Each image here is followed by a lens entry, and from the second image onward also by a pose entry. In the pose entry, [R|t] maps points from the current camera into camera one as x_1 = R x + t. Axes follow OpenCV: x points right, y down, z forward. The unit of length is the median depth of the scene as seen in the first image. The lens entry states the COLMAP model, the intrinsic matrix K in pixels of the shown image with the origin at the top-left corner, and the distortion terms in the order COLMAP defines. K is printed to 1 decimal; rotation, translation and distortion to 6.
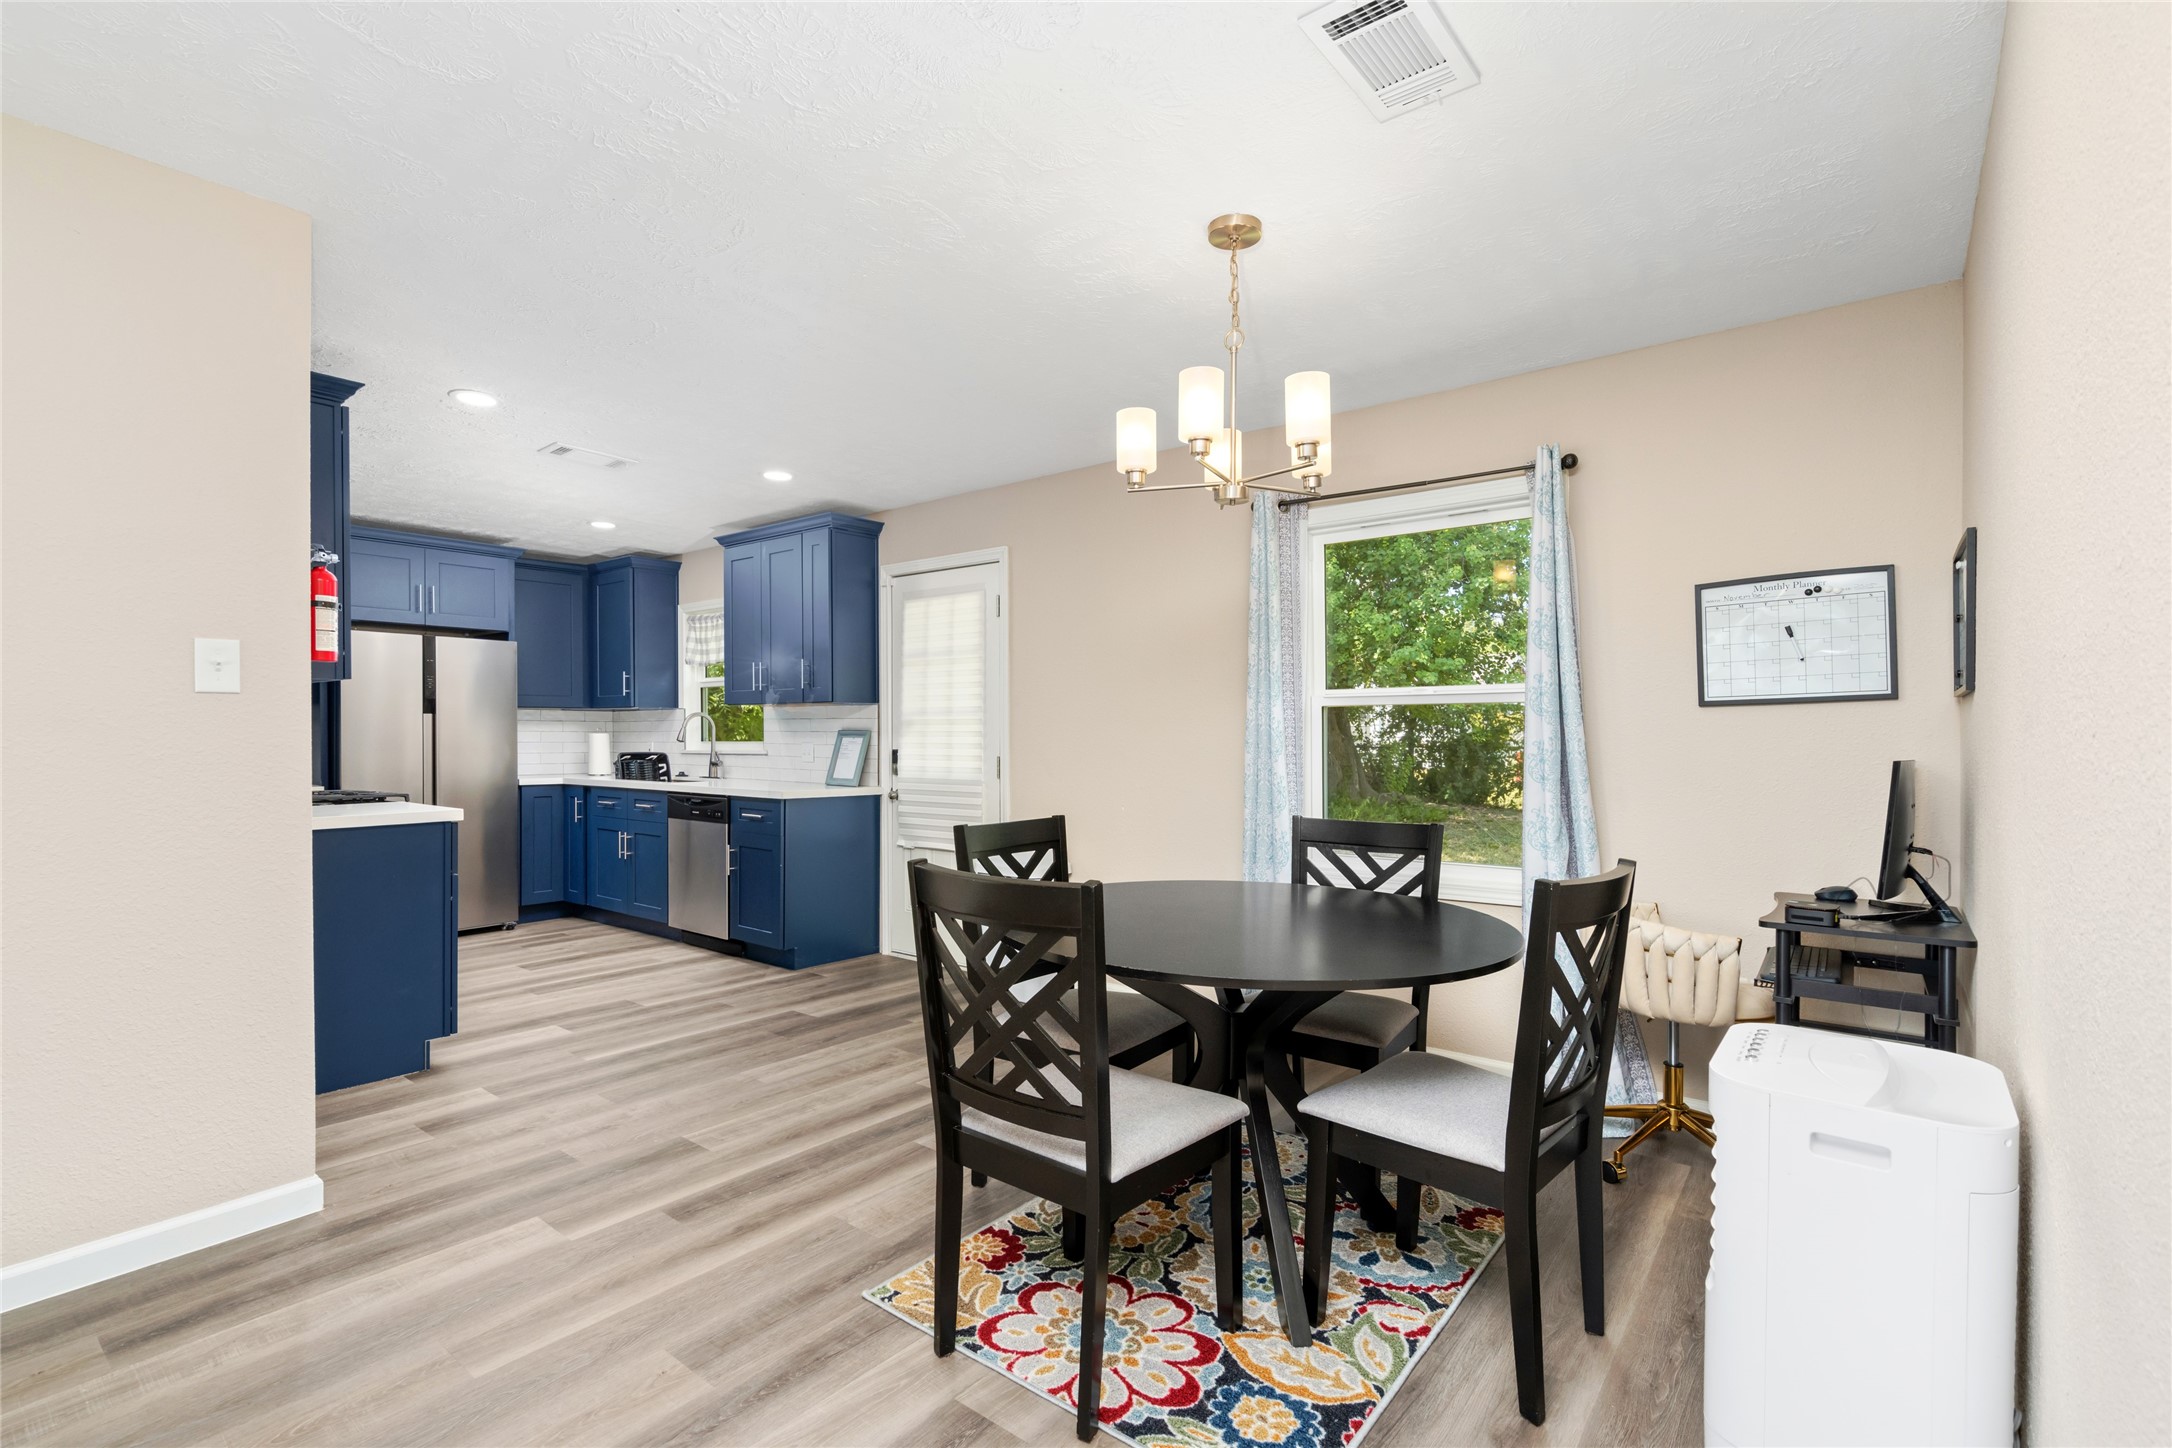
lens RADIAL K [[996.7, 0, 1080.3], [0, 996.7, 727.7], [0, 0, 1]] dist [-0.000318, 0.001216]
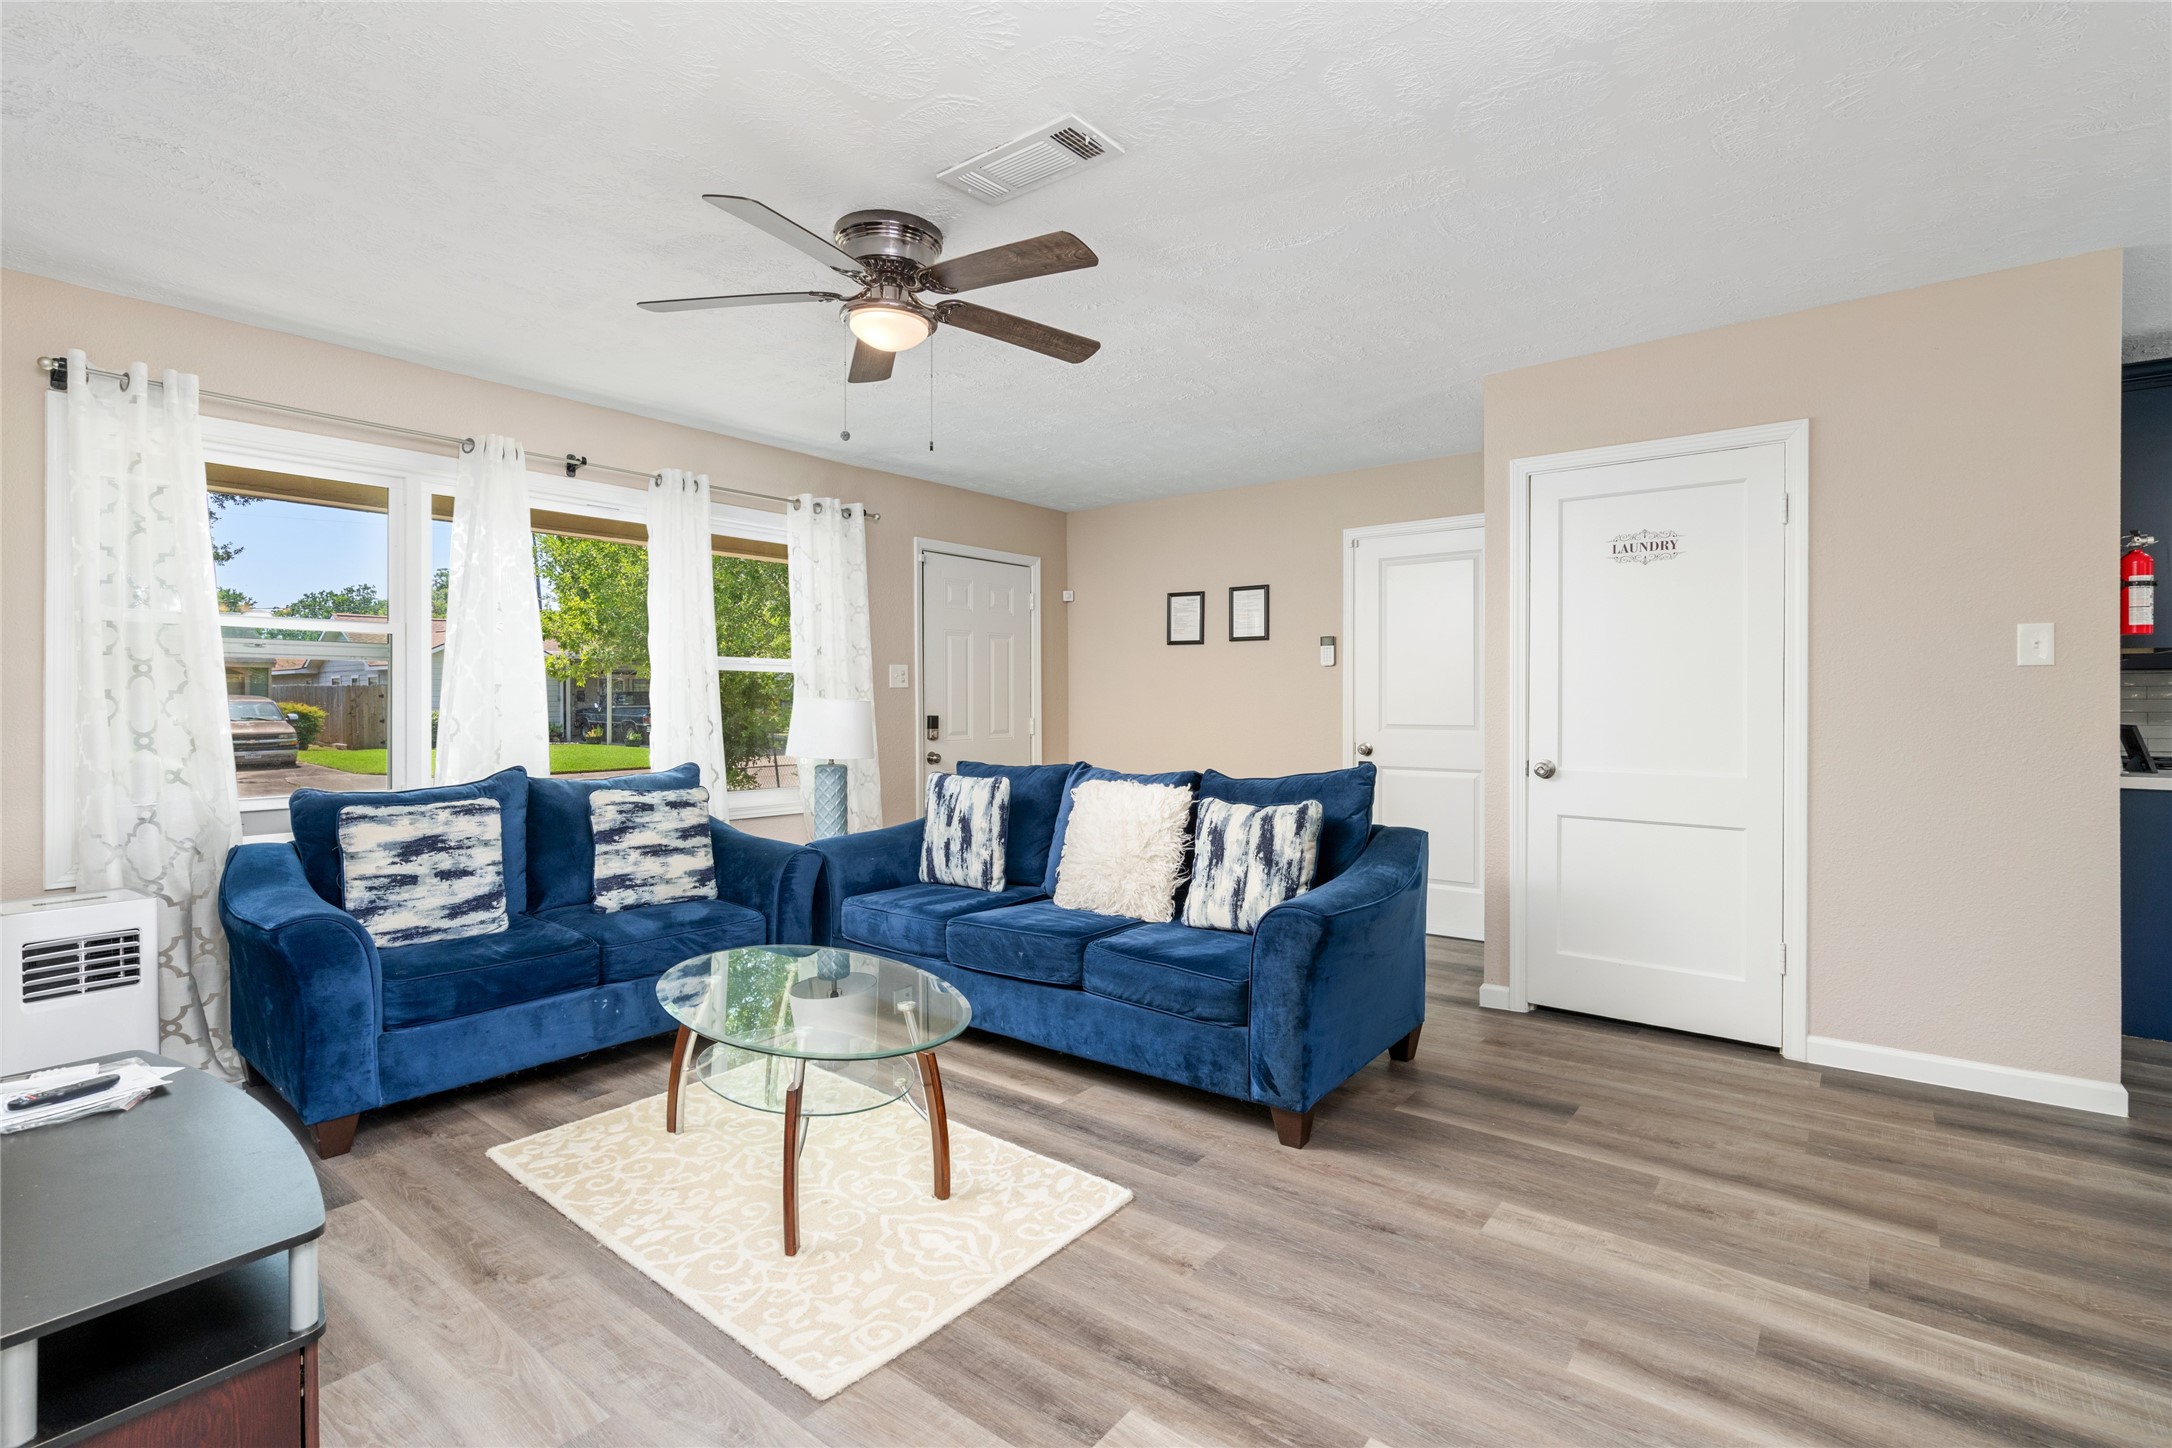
lens RADIAL K [[1012.9, 0, 1116.2], [0, 1012.9, 695.8], [0, 0, 1]] dist [-0.002058, -0.000003]
pose [[0.019099, -0.003562, -0.999811, 0.313166], [0.000805, 0.999993, -0.003547, 0.004423], [0.999817, -0.000737, 0.019102, -0.147586]]
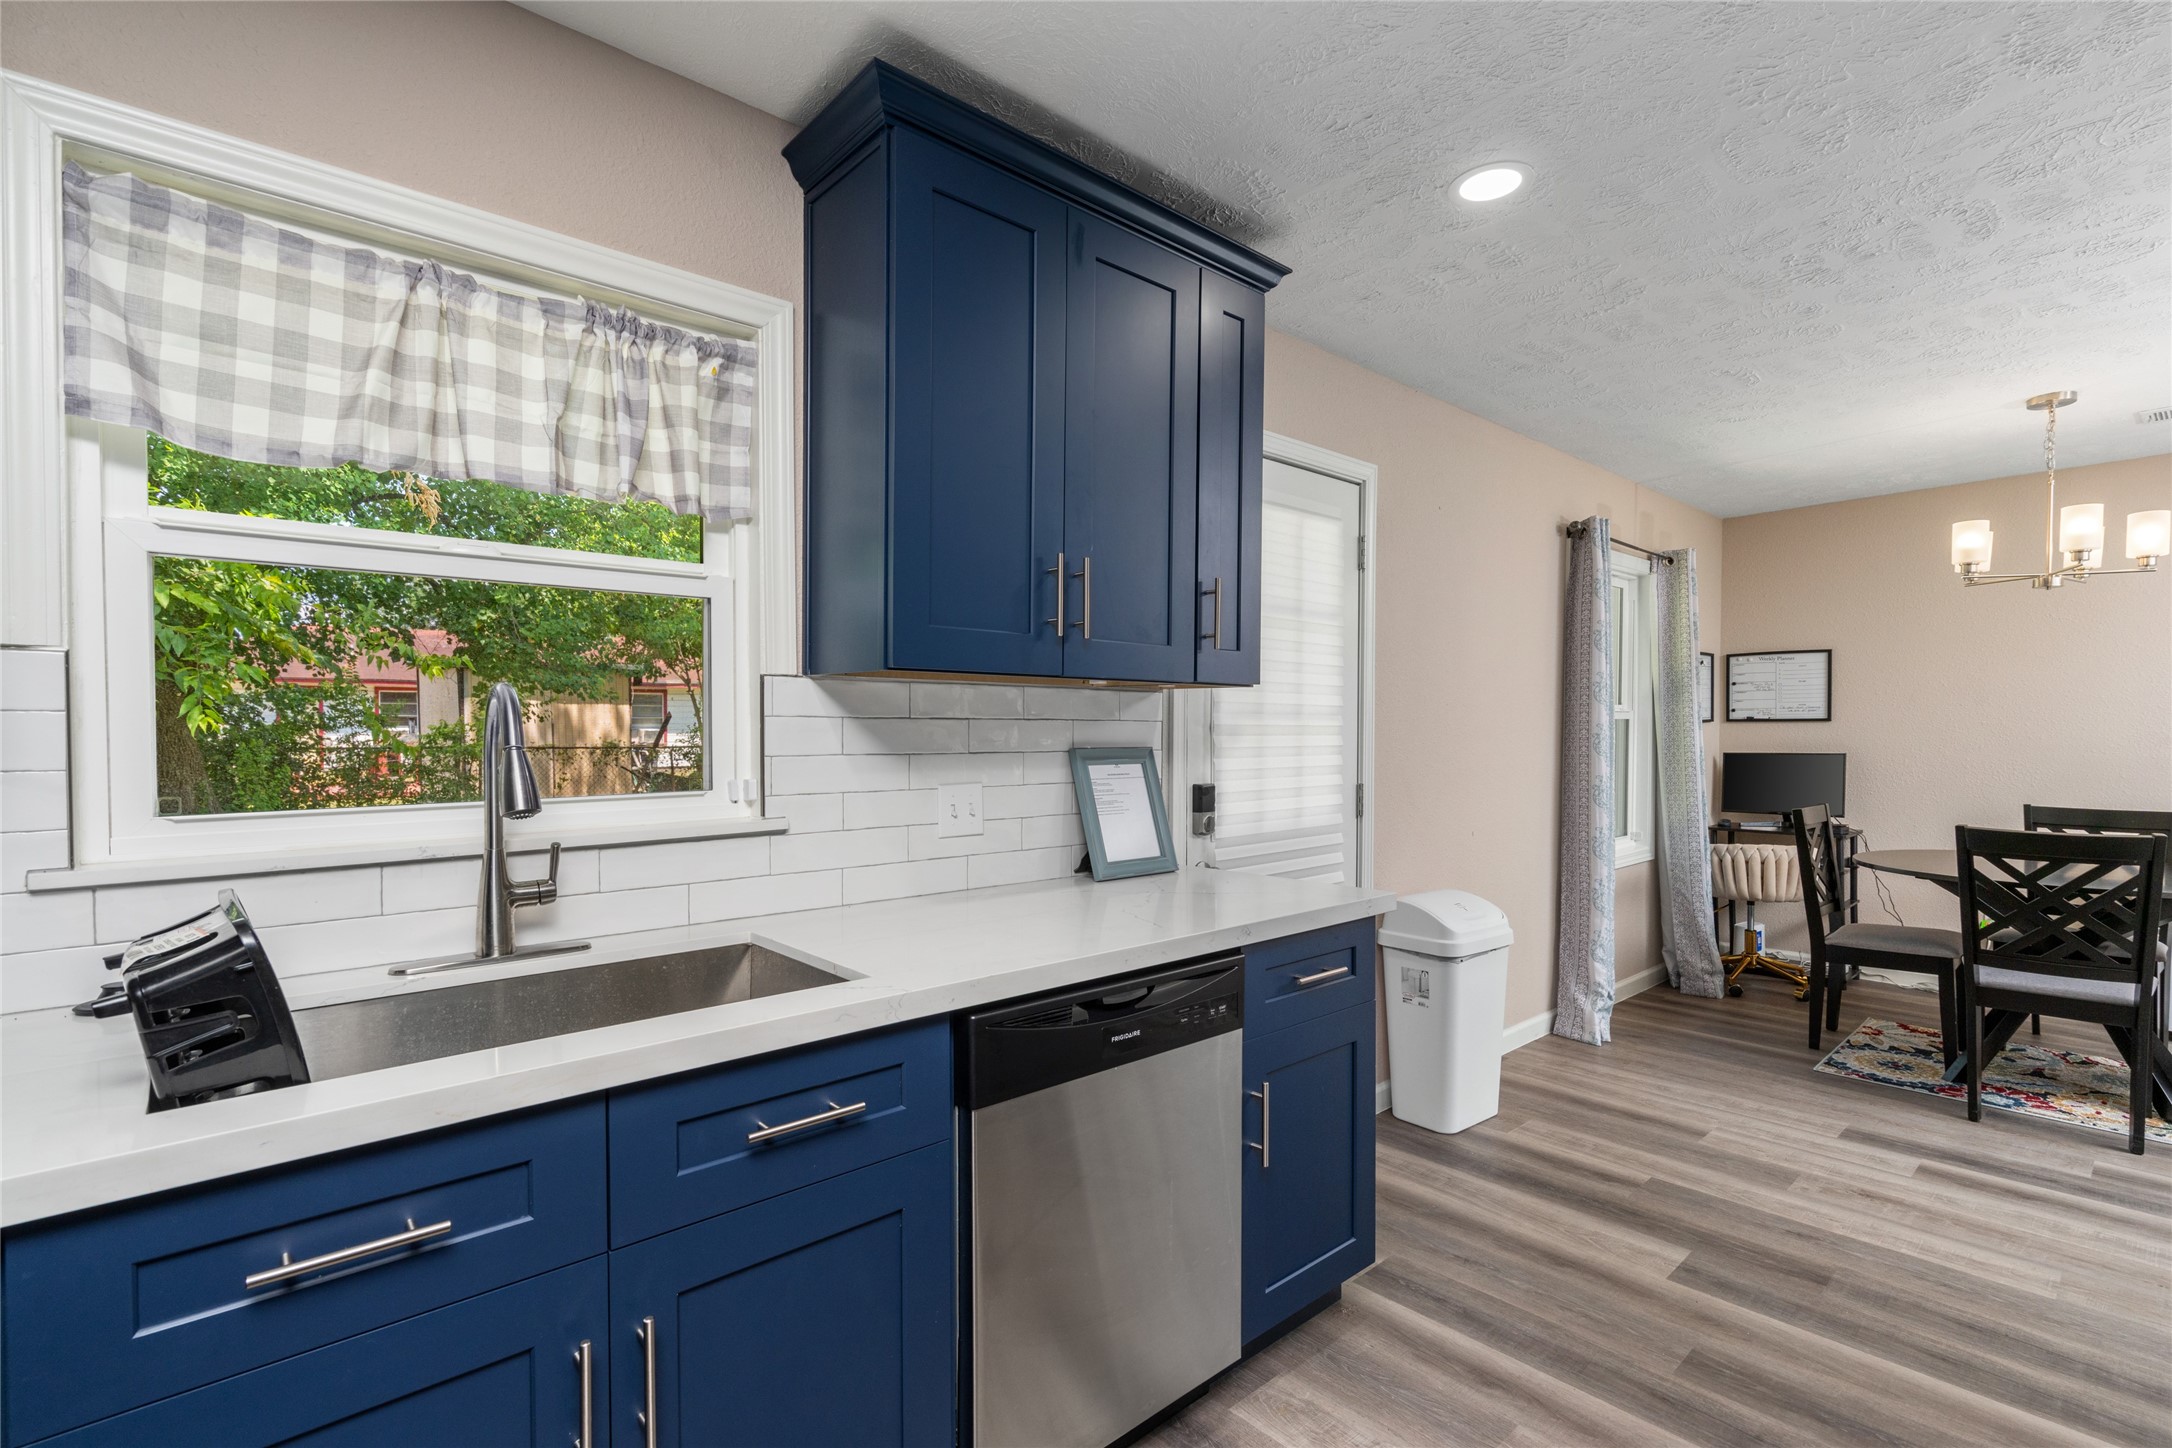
lens RADIAL K [[996.7, 0, 1080.3], [0, 996.7, 727.7], [0, 0, 1]] dist [-0.000318, 0.001216]
pose [[0.169278, 0.000827, 0.985568, -1.273601], [0.002276, 0.999997, -0.001230, -0.011971], [-0.985566, 0.002451, 0.169275, 1.798539]]
